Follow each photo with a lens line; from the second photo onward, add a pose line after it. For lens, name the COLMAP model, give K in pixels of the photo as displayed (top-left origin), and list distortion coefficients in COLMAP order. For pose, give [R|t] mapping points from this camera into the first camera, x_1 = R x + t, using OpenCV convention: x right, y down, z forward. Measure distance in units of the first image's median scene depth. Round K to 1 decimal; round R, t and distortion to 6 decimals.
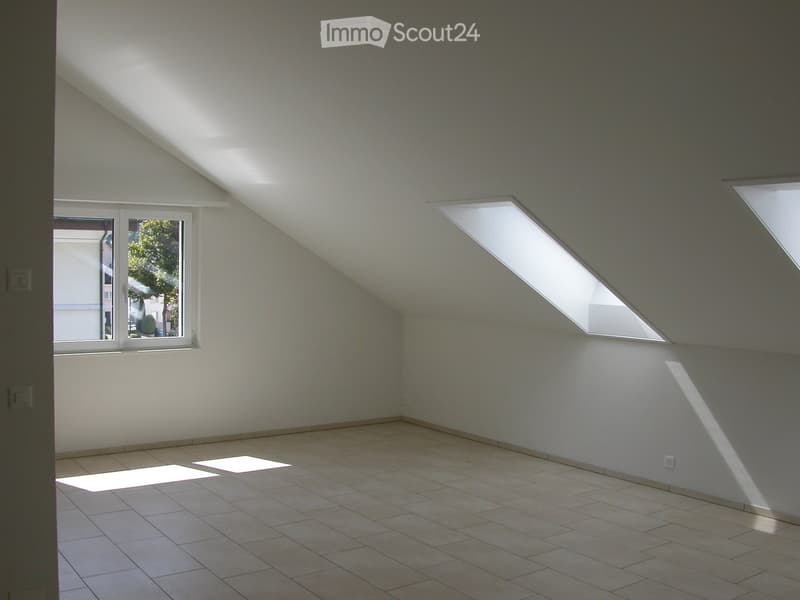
lens RADIAL K [[824.2, 0, 400.0], [0, 824.2, 300.0], [0, 0, 1]] dist [-0.171633, 0.005438]
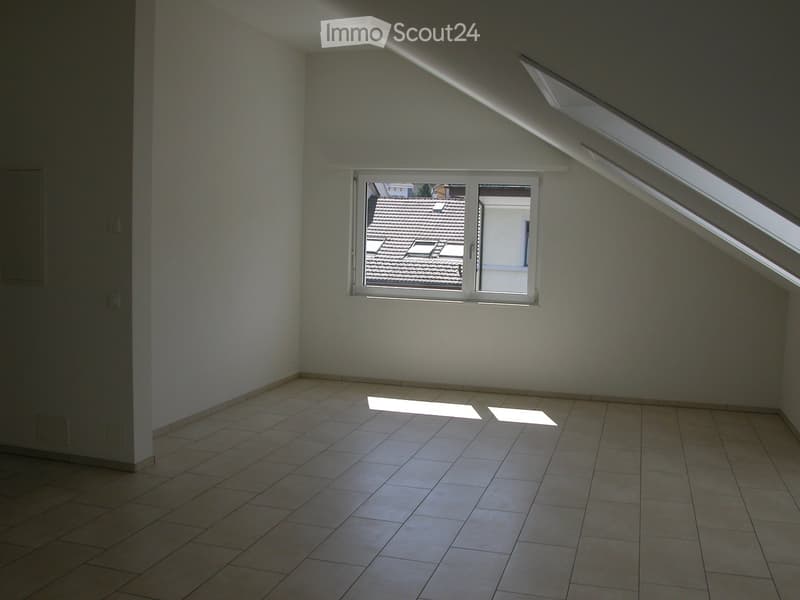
lens RADIAL K [[824.2, 0, 400.0], [0, 824.2, 300.0], [0, 0, 1]] dist [-0.171633, 0.005438]
pose [[0.608230, 0.074103, -0.790294, 0.485920], [-0.052932, 0.997203, 0.052767, 0.005181], [0.791994, 0.009738, 0.610451, 0.210175]]
